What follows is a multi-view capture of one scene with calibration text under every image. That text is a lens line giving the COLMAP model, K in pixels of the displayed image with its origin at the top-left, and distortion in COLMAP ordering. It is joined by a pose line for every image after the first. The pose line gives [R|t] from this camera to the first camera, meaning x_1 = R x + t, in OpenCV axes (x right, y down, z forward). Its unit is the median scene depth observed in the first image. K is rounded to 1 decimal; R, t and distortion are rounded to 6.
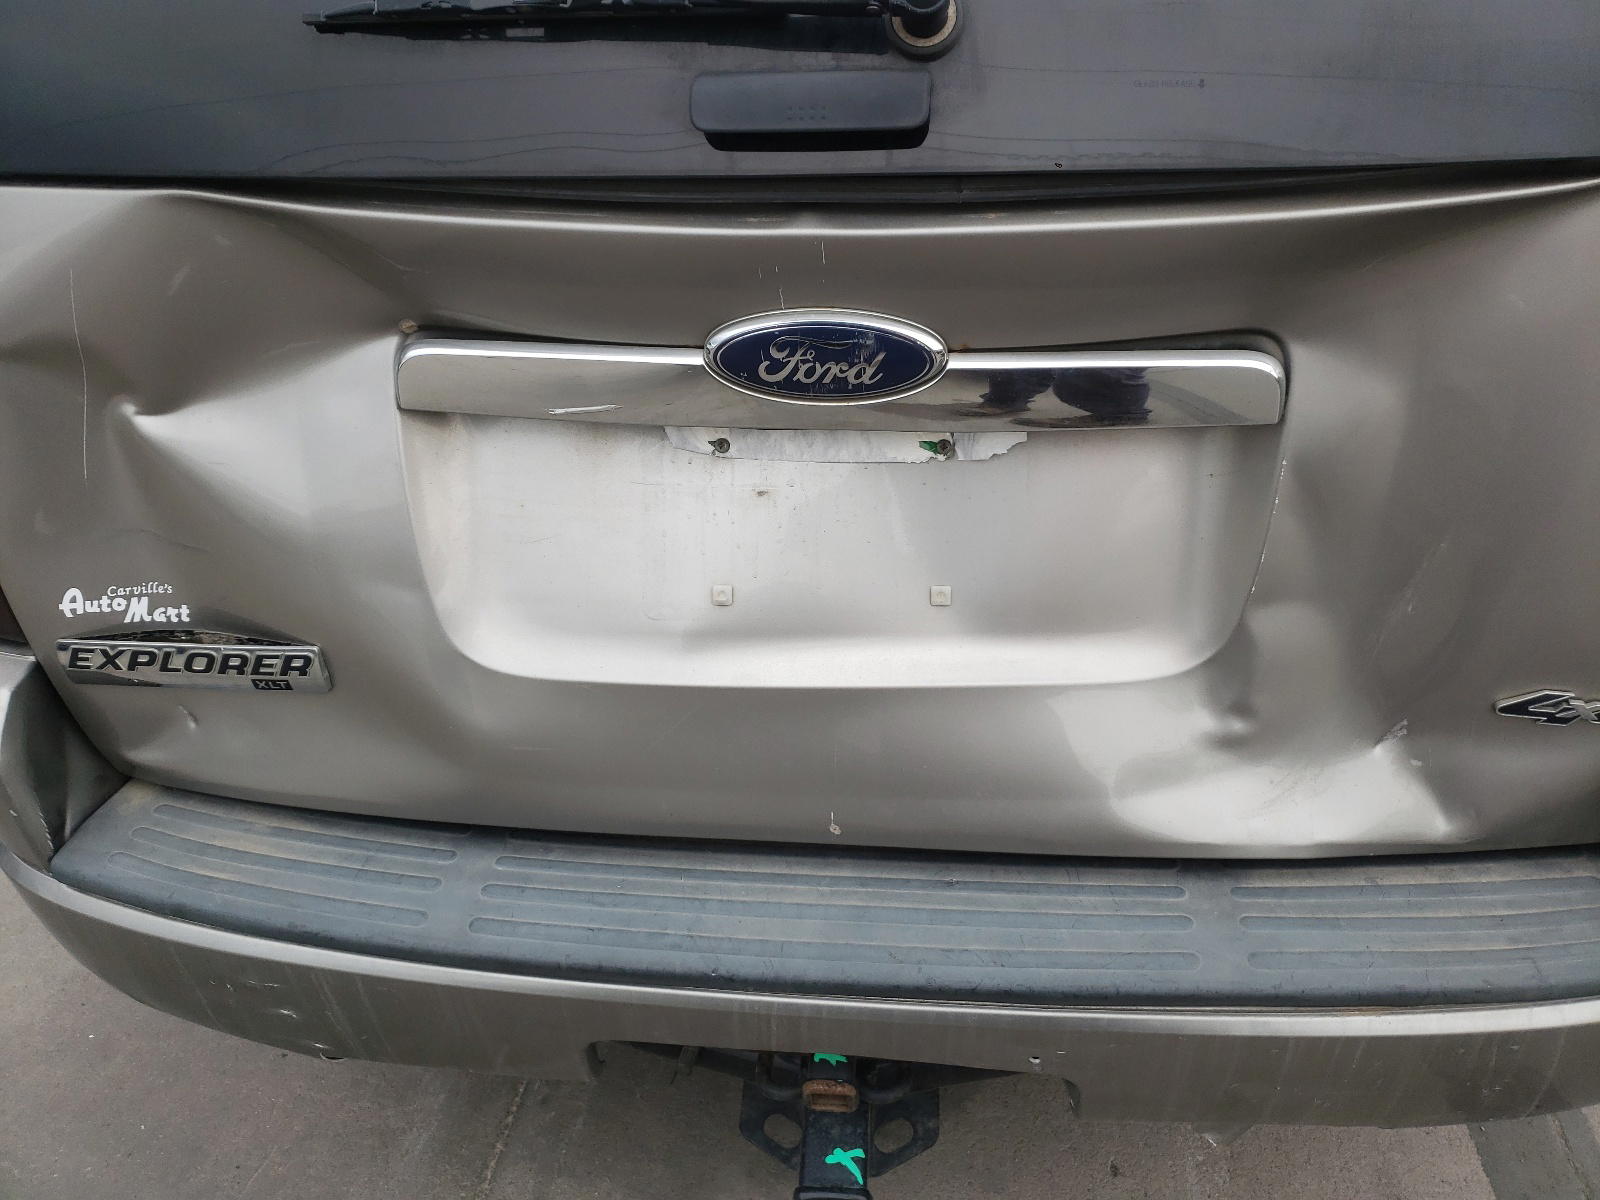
lens RADIAL K [[1271.7, 0, 800.0], [0, 1271.7, 600.0], [0, 0, 1]] dist [0.000155, 0.000457]
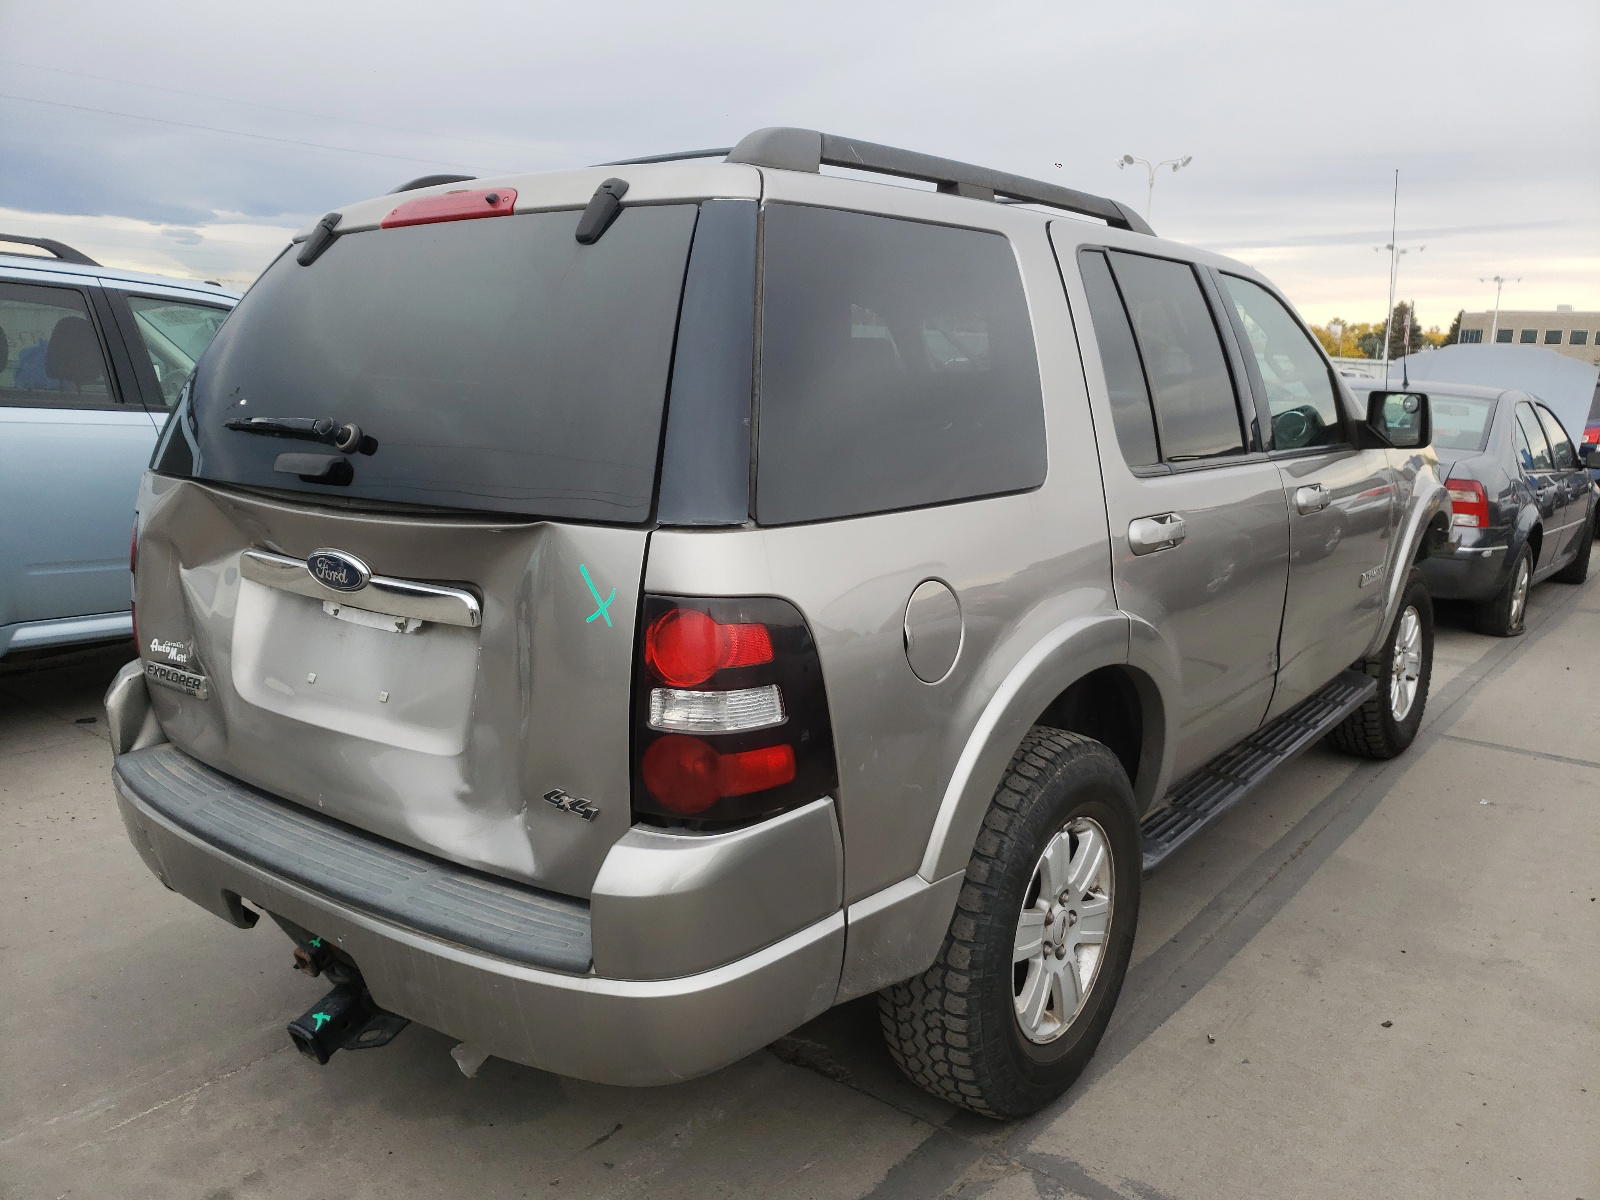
lens RADIAL K [[1271.7, 0, 800.0], [0, 1271.7, 600.0], [0, 0, 1]] dist [0.000155, 0.000457]
pose [[0.847003, 0.131065, -0.515177, 1.681196], [-0.287597, 0.928032, -0.236739, 0.142167], [0.447072, 0.348682, 0.823740, -0.438972]]
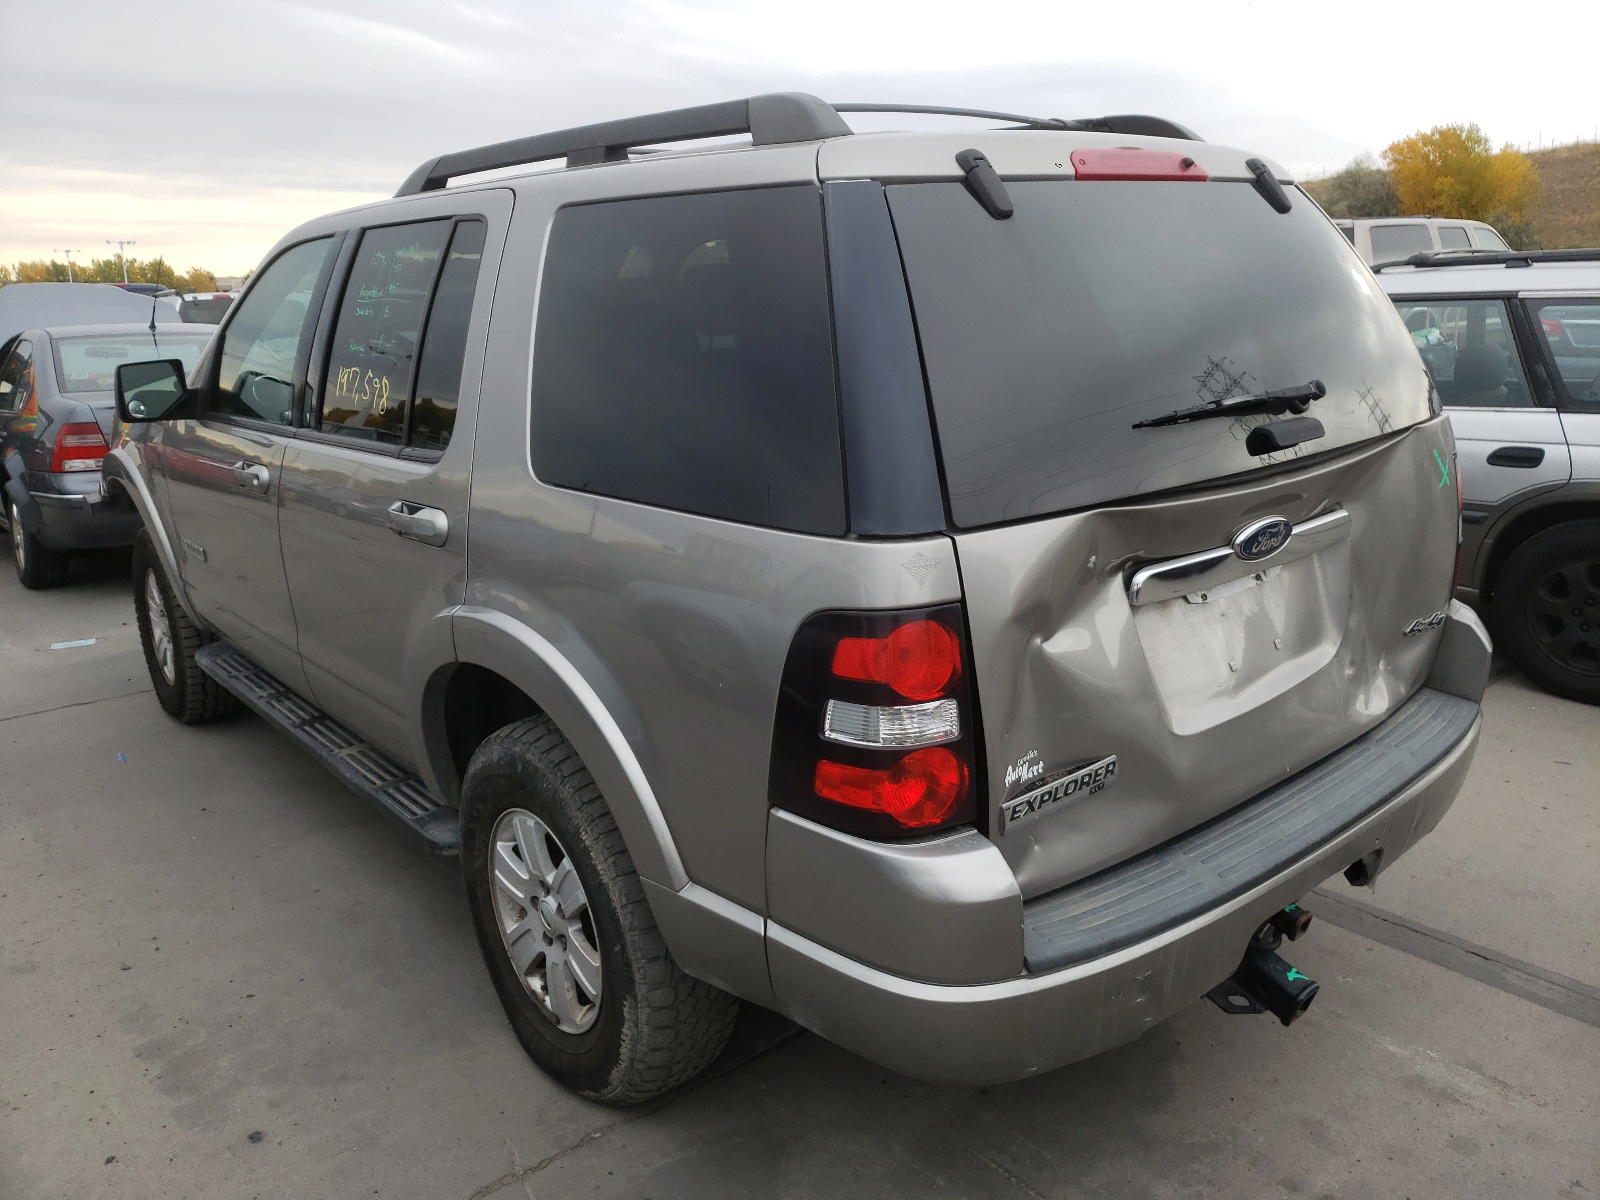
lens RADIAL K [[1214.1, 0, 801.8], [0, 1214.1, 547.1], [0, 0, 1]] dist [-0.004538, -0.001915]
pose [[0.704911, -0.160499, 0.690898, -1.806456], [0.374181, 0.911642, -0.169992, -0.101486], [-0.602568, 0.378350, 0.702683, -0.023224]]
